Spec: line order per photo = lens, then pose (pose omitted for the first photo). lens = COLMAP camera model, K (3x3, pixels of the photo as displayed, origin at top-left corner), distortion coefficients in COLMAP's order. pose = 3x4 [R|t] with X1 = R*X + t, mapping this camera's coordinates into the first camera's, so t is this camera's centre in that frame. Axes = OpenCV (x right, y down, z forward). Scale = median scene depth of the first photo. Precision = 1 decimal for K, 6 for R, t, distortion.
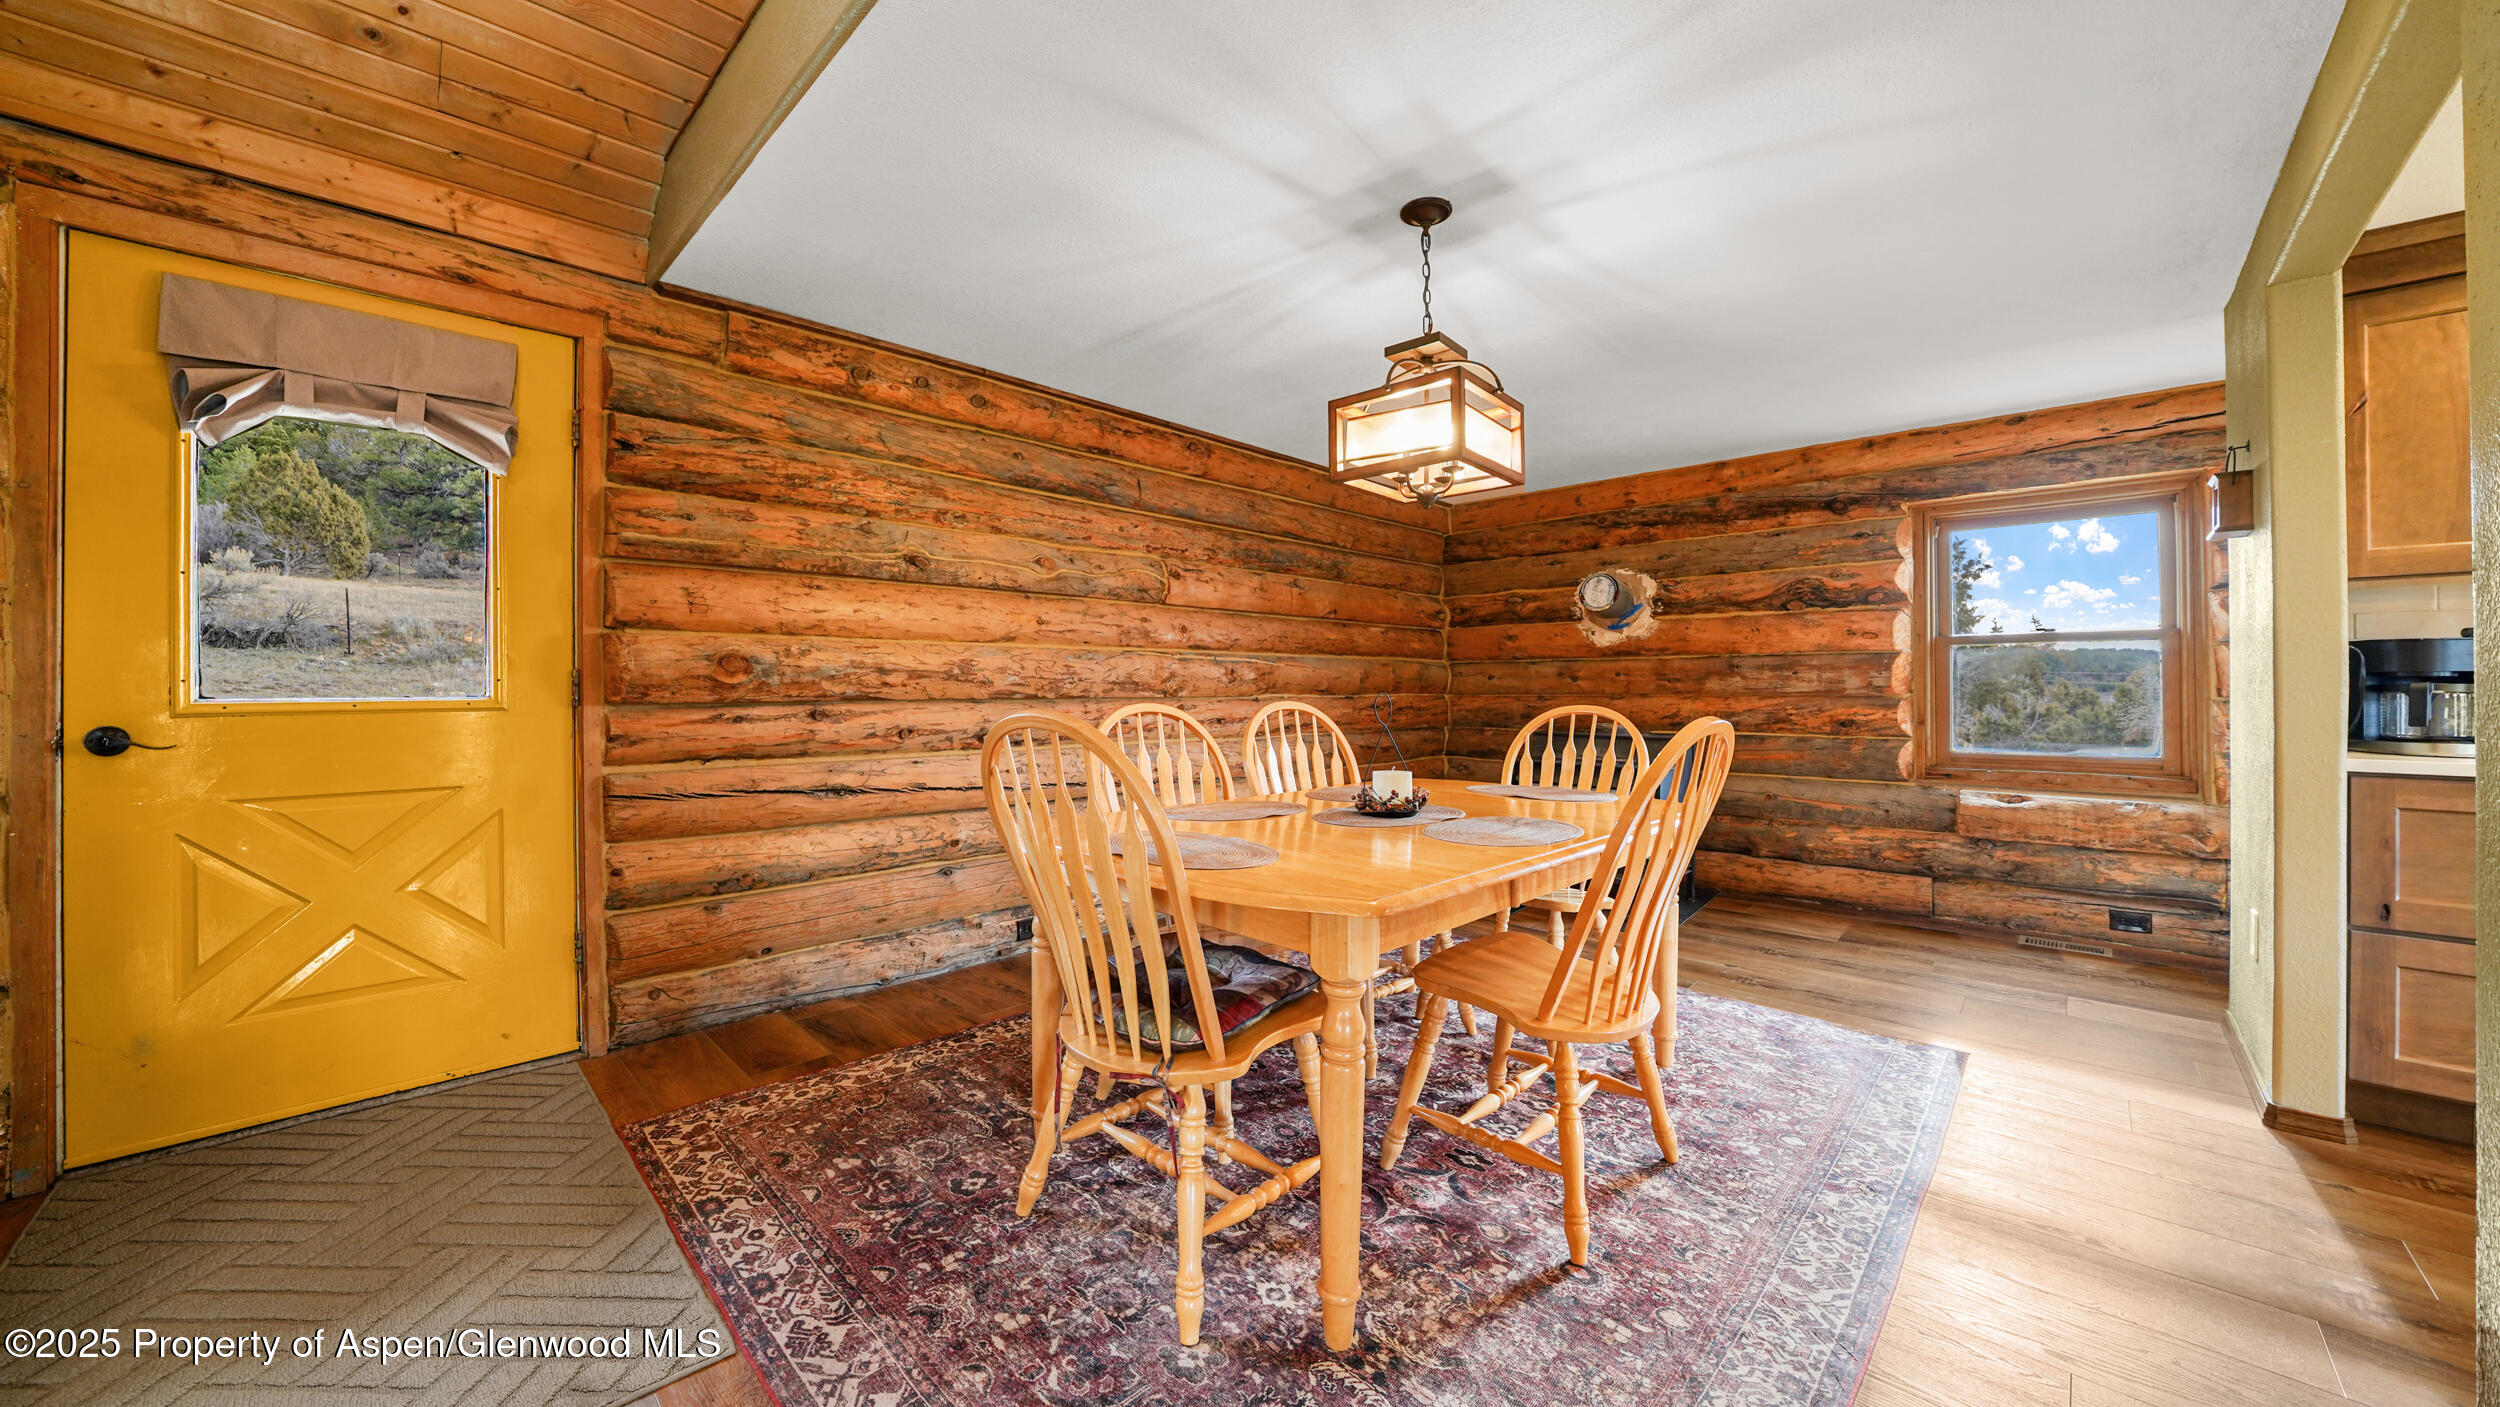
lens RADIAL K [[889.2, 0, 1251.0], [0, 889.2, 689.5], [0, 0, 1]] dist [-0.002897, -0.000509]
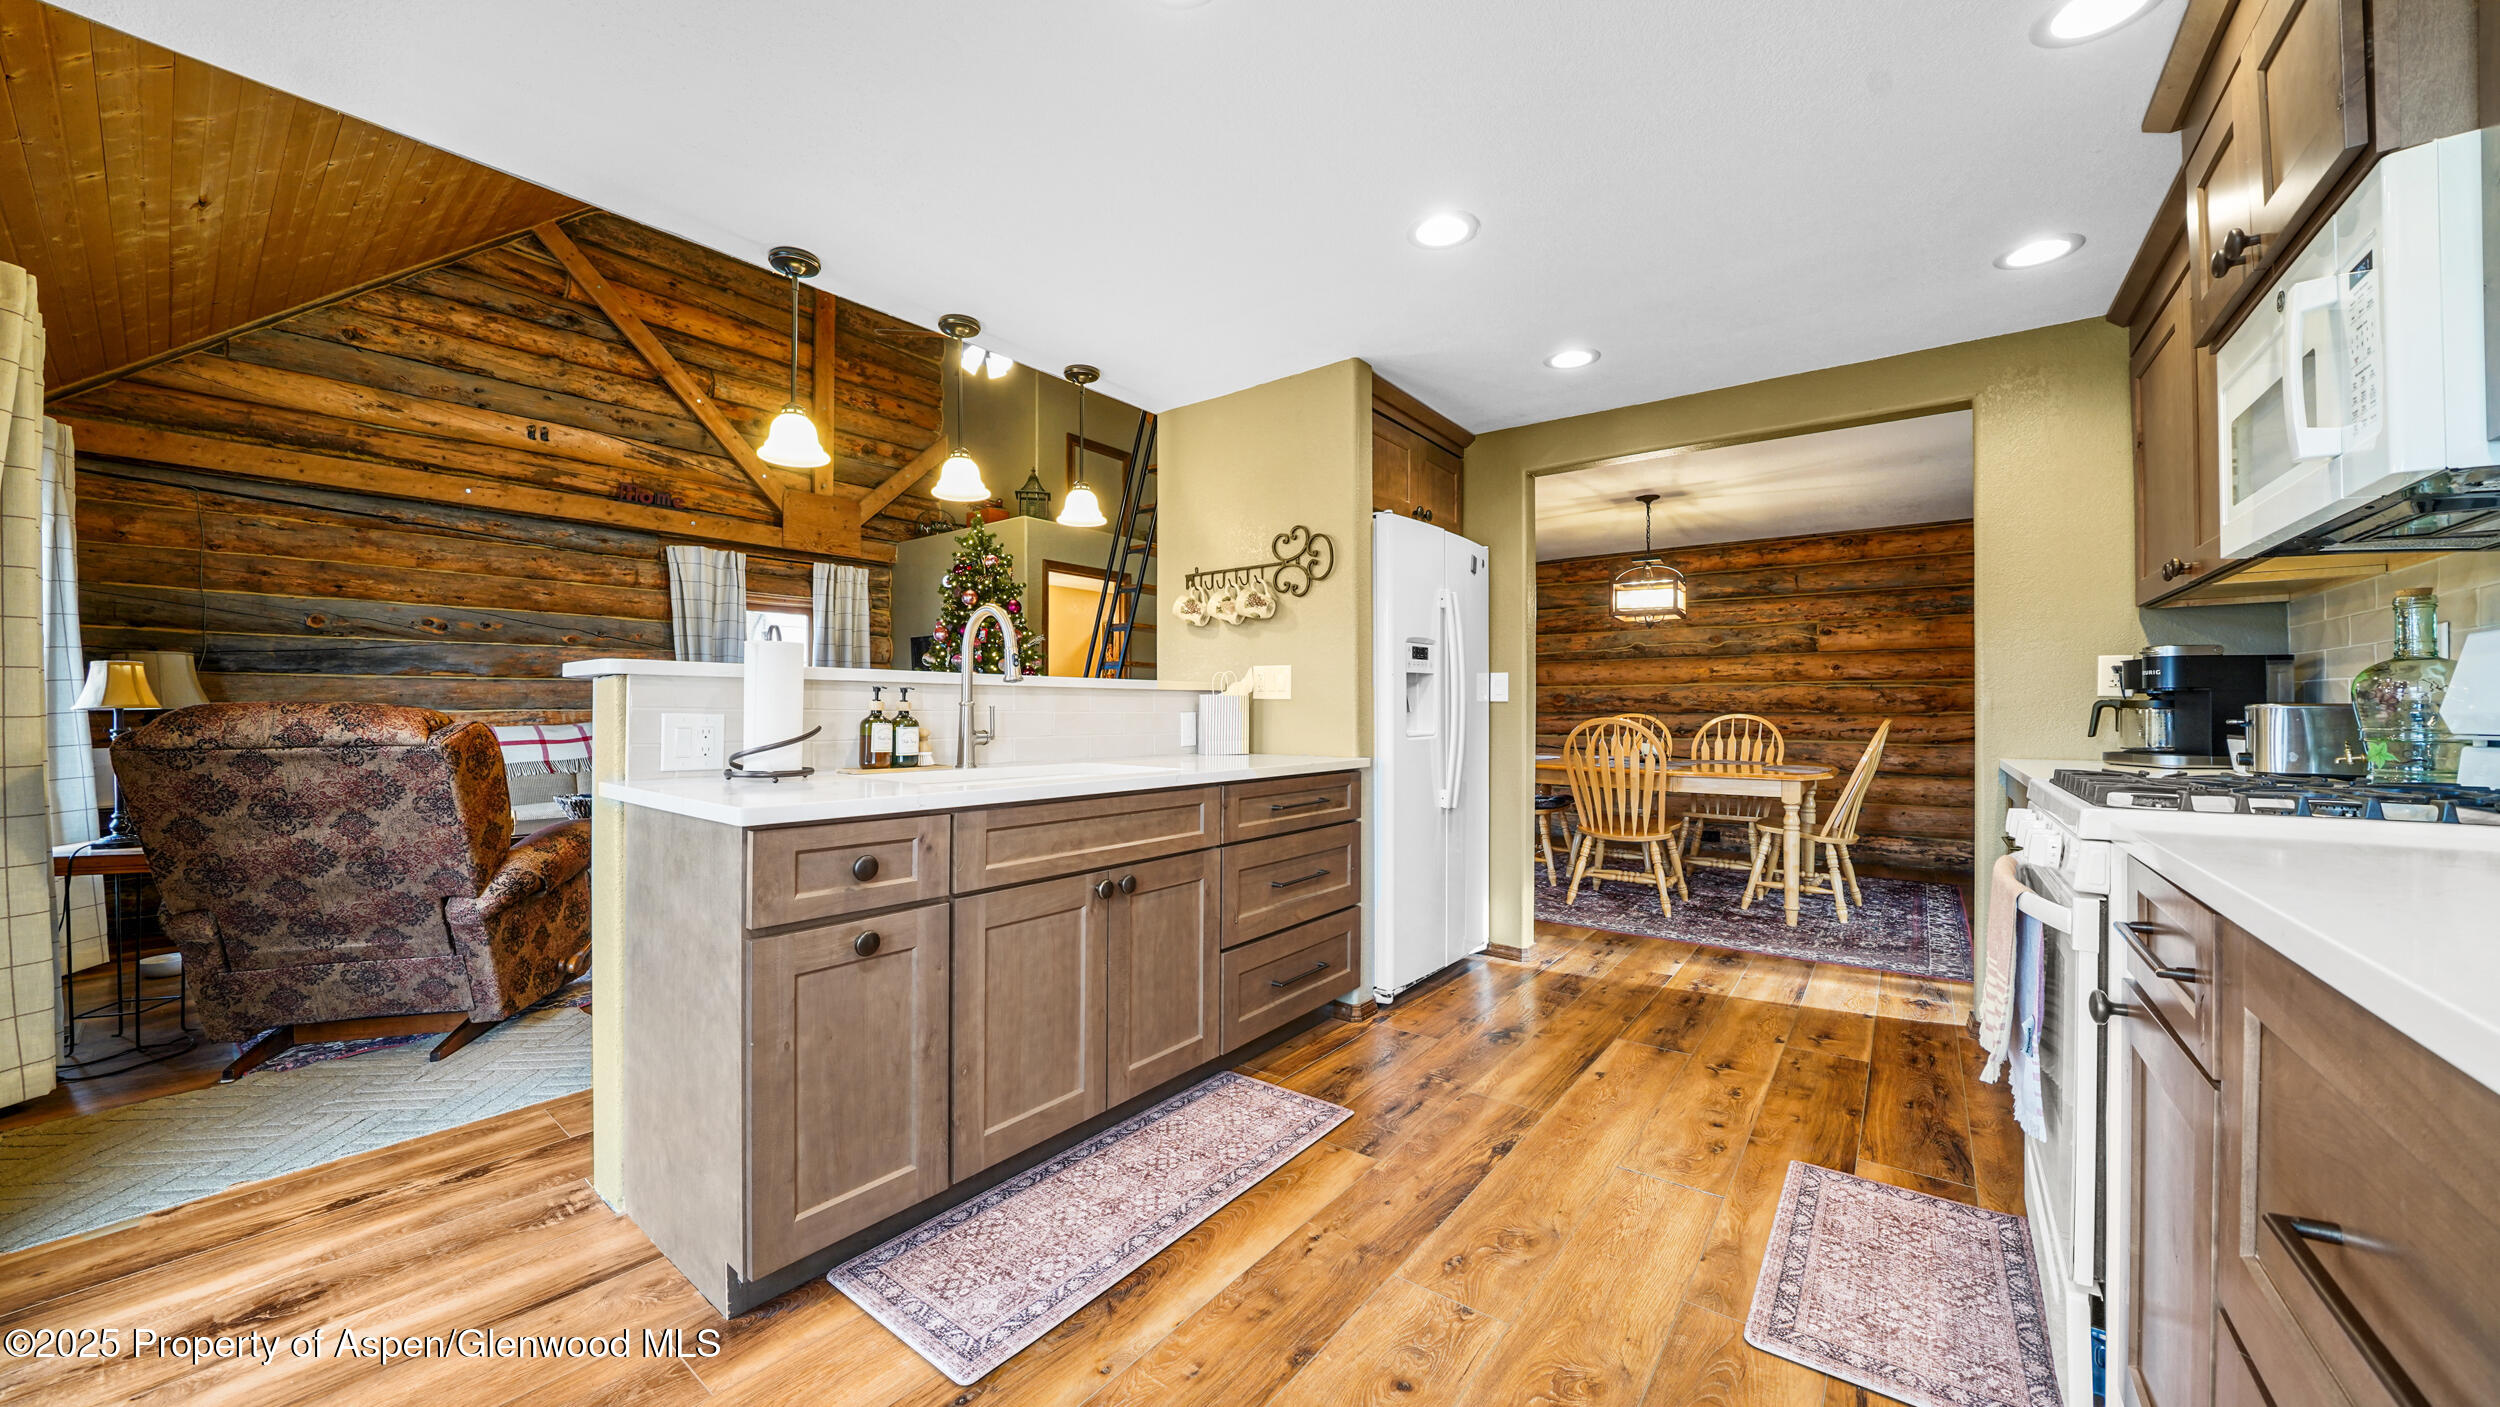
lens RADIAL K [[889.2, 0, 1236.8], [0, 889.2, 703.9], [0, 0, 1]] dist [-0.002897, -0.000509]
pose [[0.114093, -0.001123, -0.993469, 1.736409], [0.000833, 0.999999, -0.001035, -0.007665], [0.993470, -0.000709, 0.114094, -0.231083]]
